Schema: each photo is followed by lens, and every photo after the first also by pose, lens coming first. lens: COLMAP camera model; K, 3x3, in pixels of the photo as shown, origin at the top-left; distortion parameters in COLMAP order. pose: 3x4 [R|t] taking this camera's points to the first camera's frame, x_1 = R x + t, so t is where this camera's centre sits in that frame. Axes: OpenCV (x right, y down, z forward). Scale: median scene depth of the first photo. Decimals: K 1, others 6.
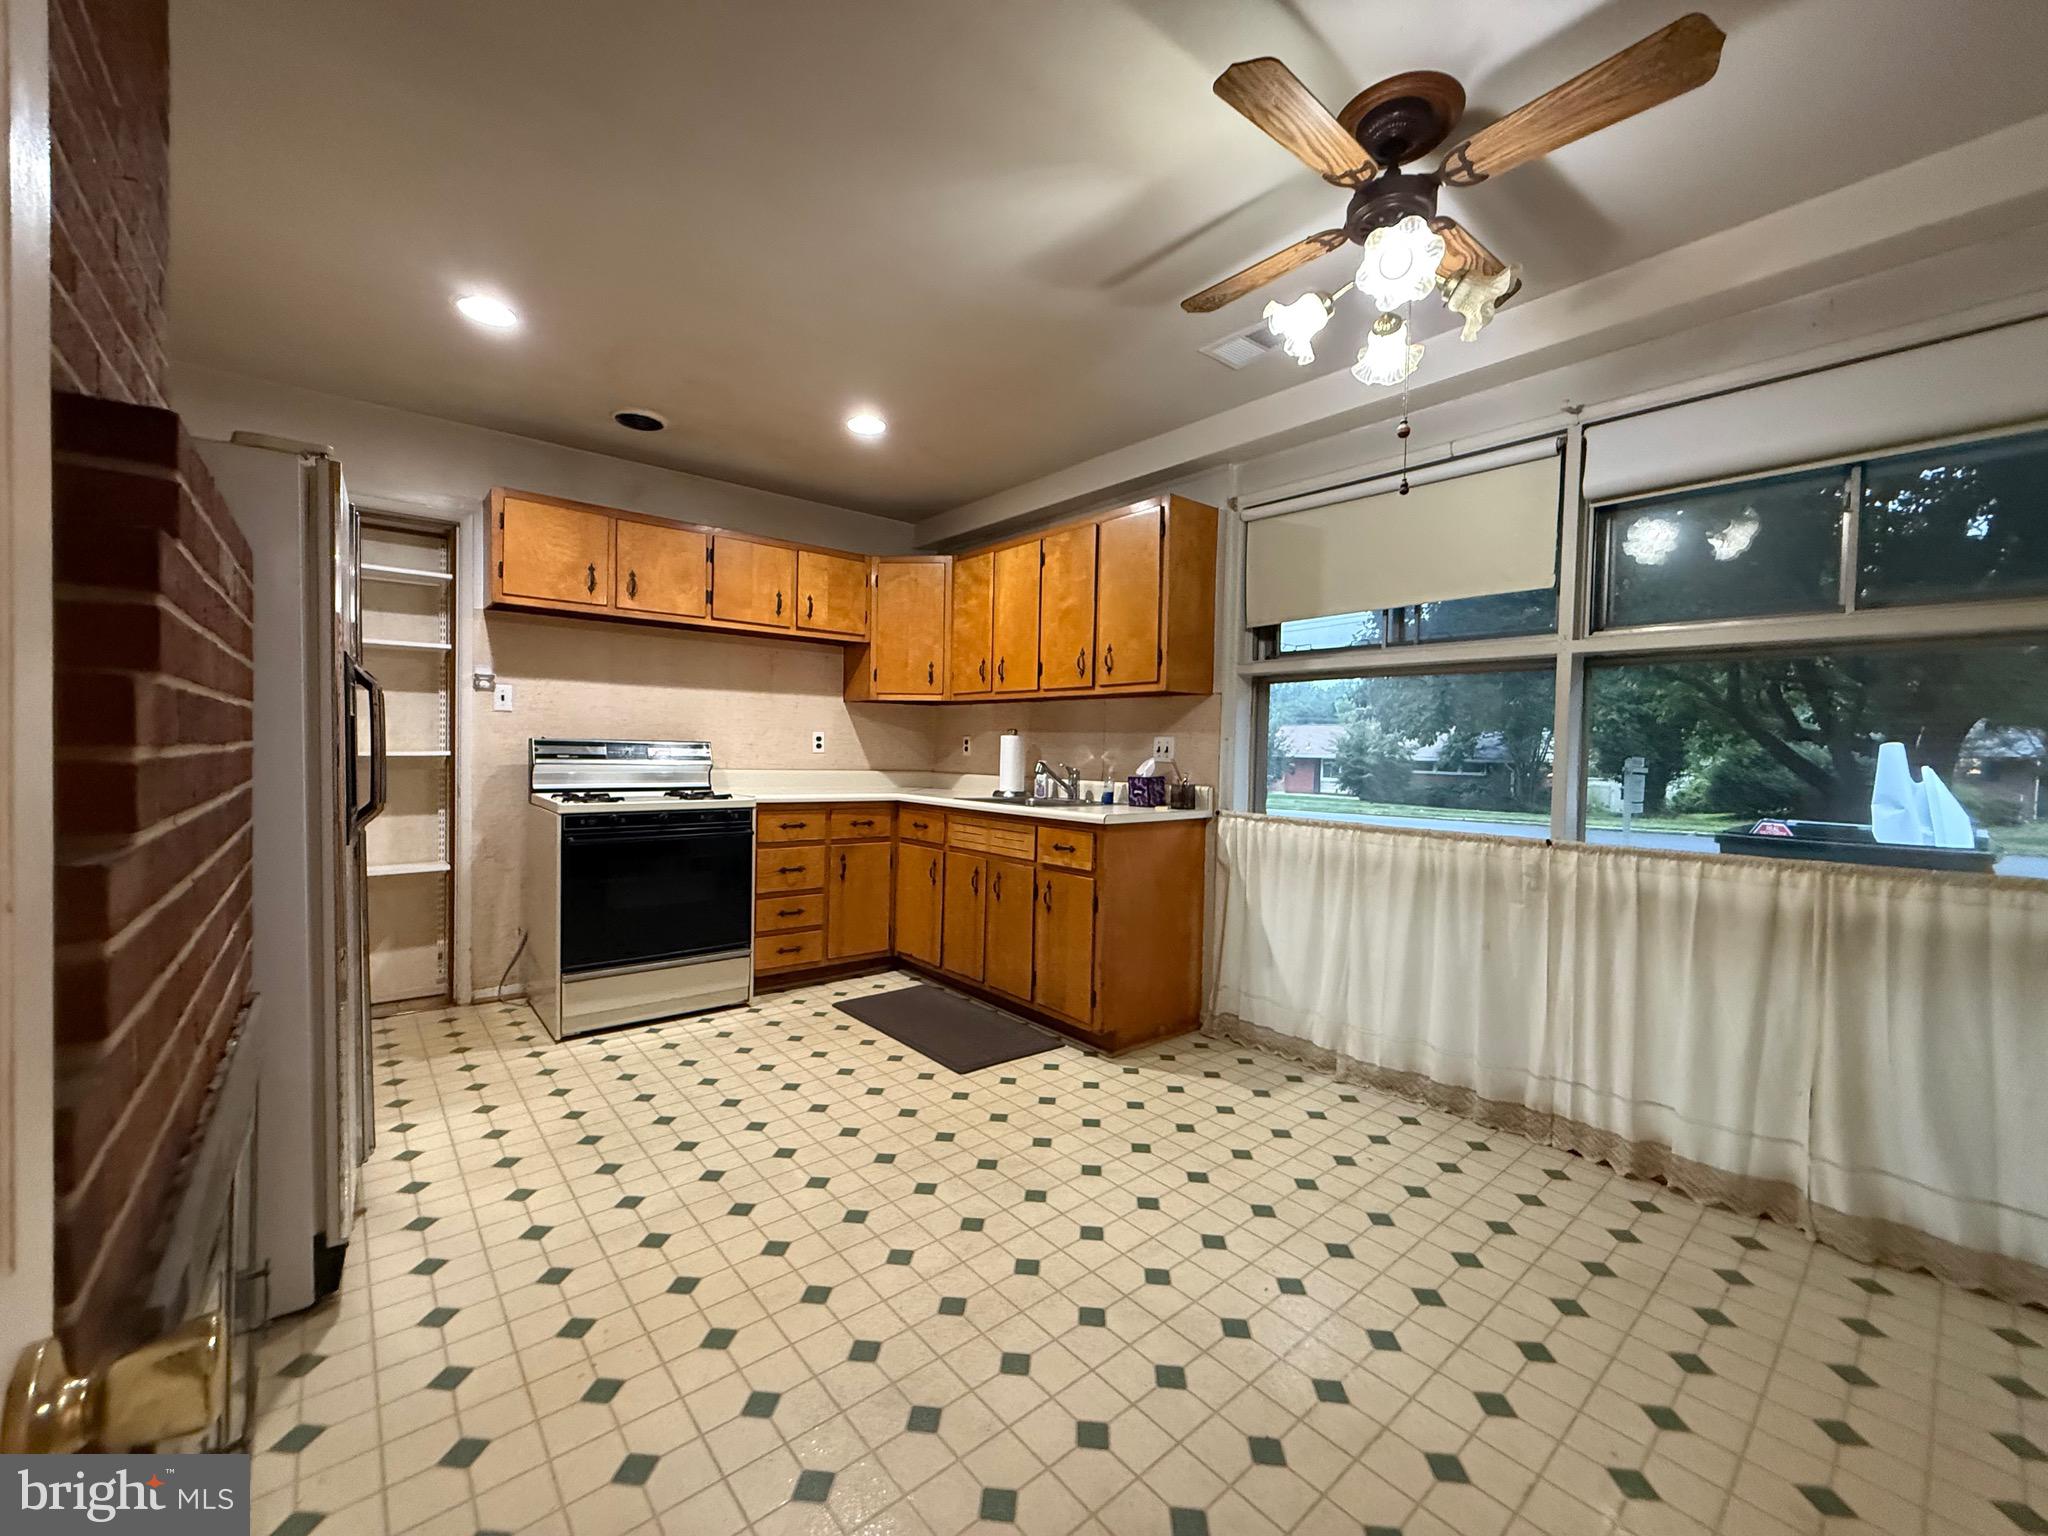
lens RADIAL K [[816.9, 0, 1022.0], [0, 816.9, 766.8], [0, 0, 1]] dist [0.000676, 0.000053]
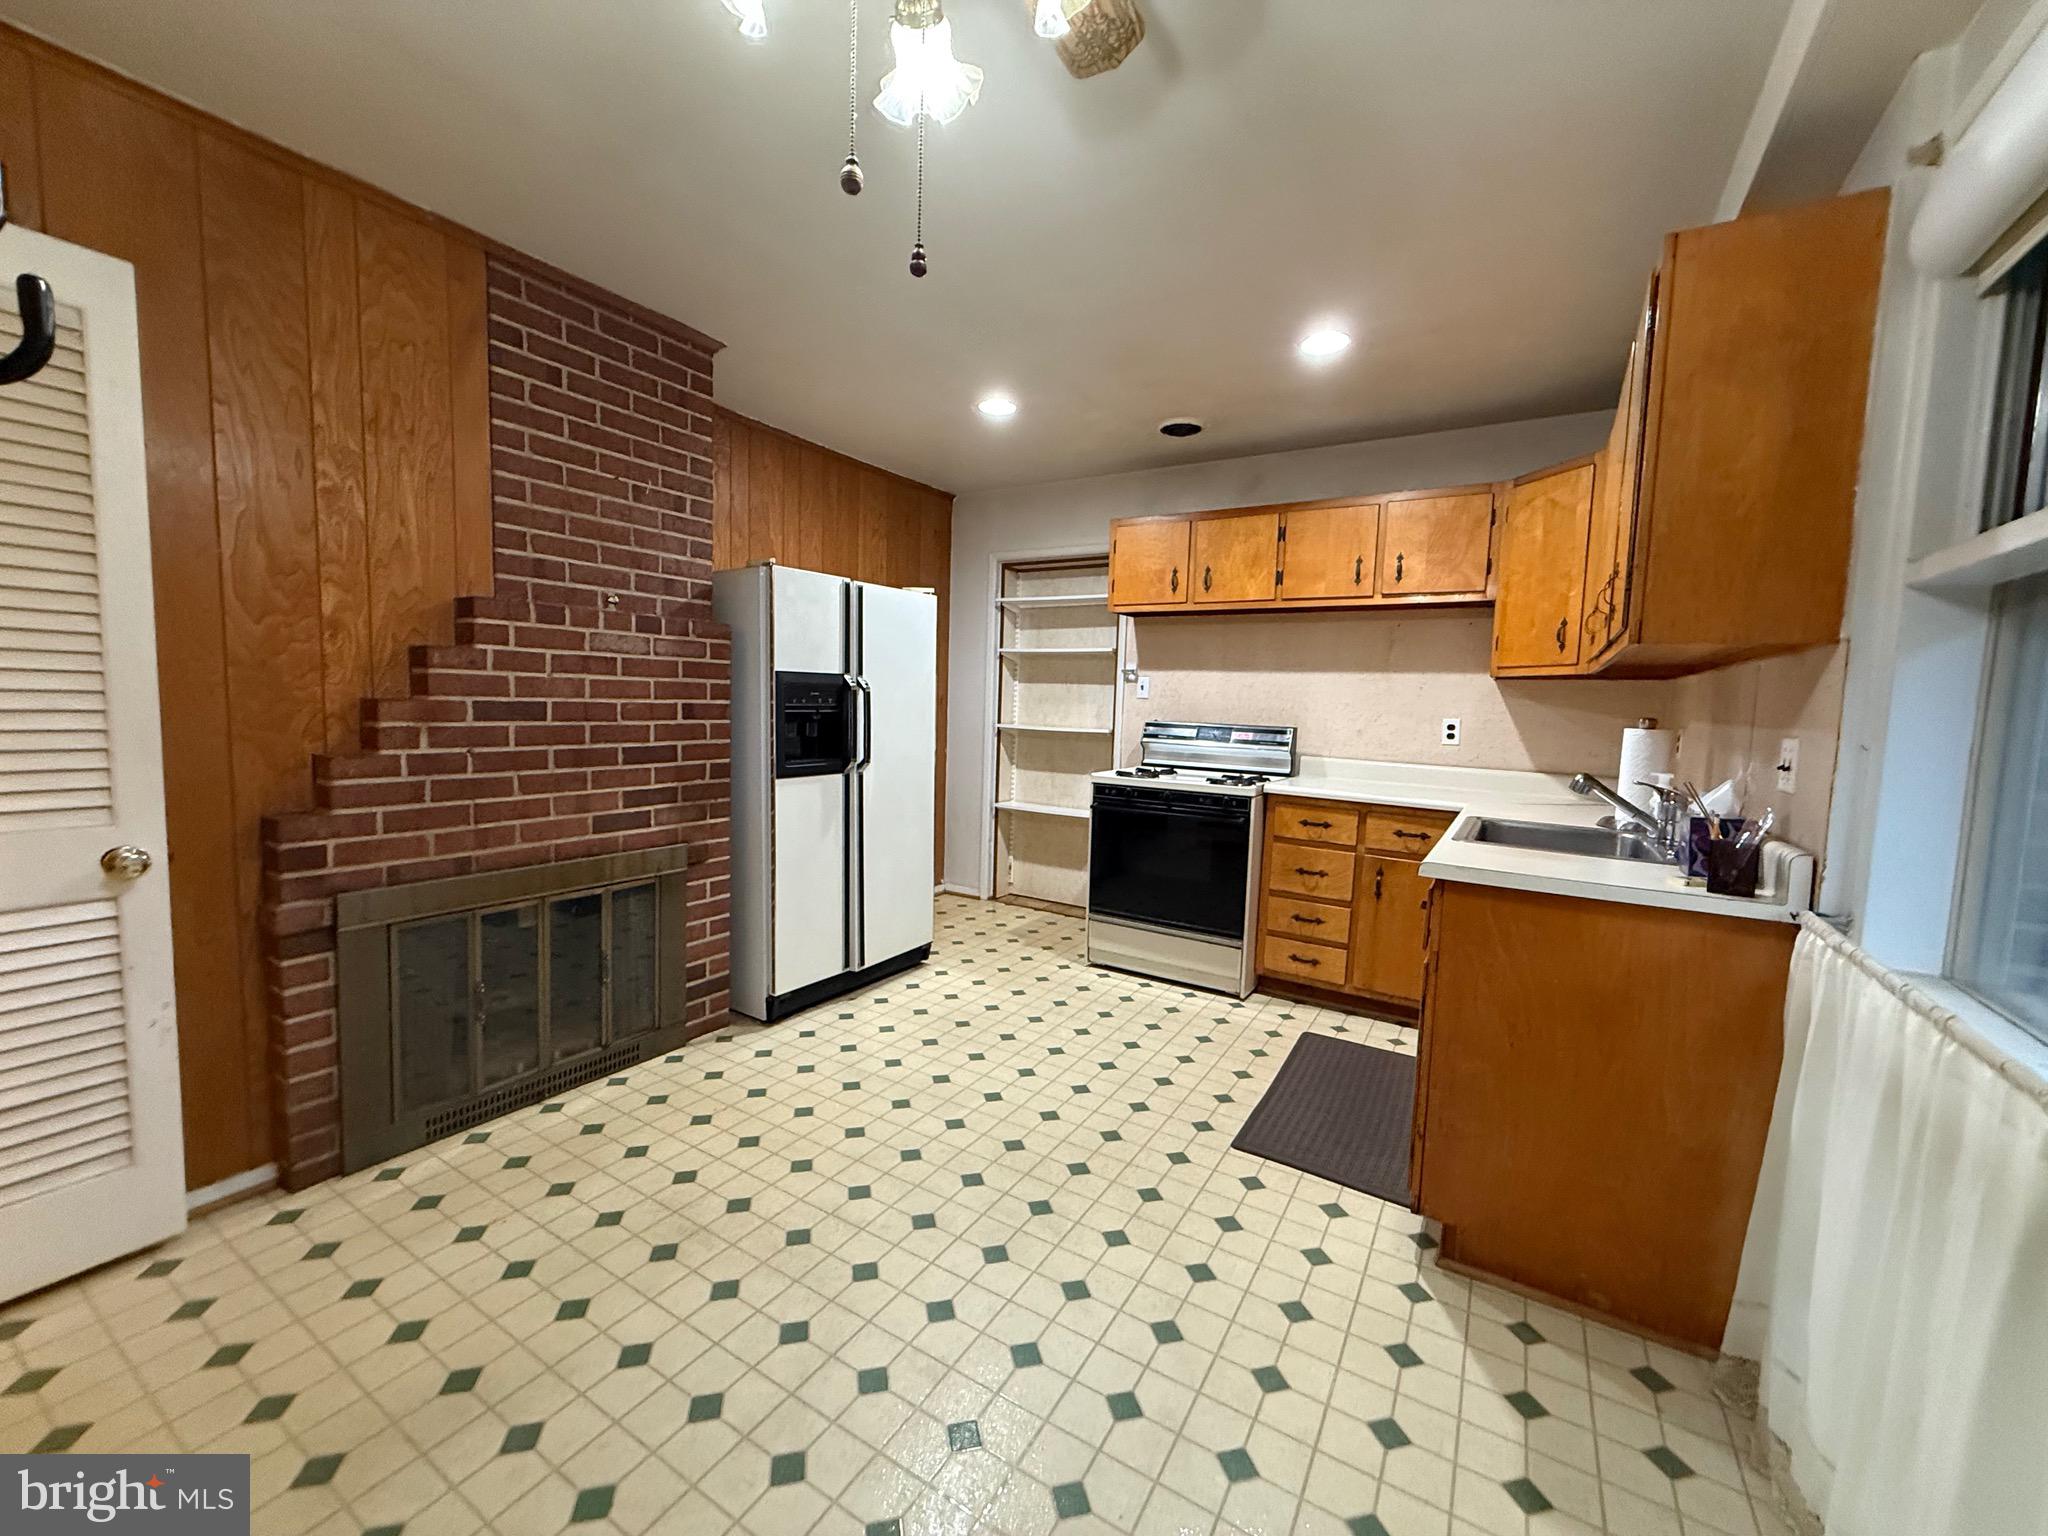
lens RADIAL K [[816.9, 0, 1019.1], [0, 816.9, 768.1], [0, 0, 1]] dist [0.000676, 0.000053]
pose [[0.312696, 0.071428, -0.947164, 0.515521], [-0.047779, 0.997089, 0.059420, -0.029207], [0.948651, 0.026674, 0.315199, 0.464762]]
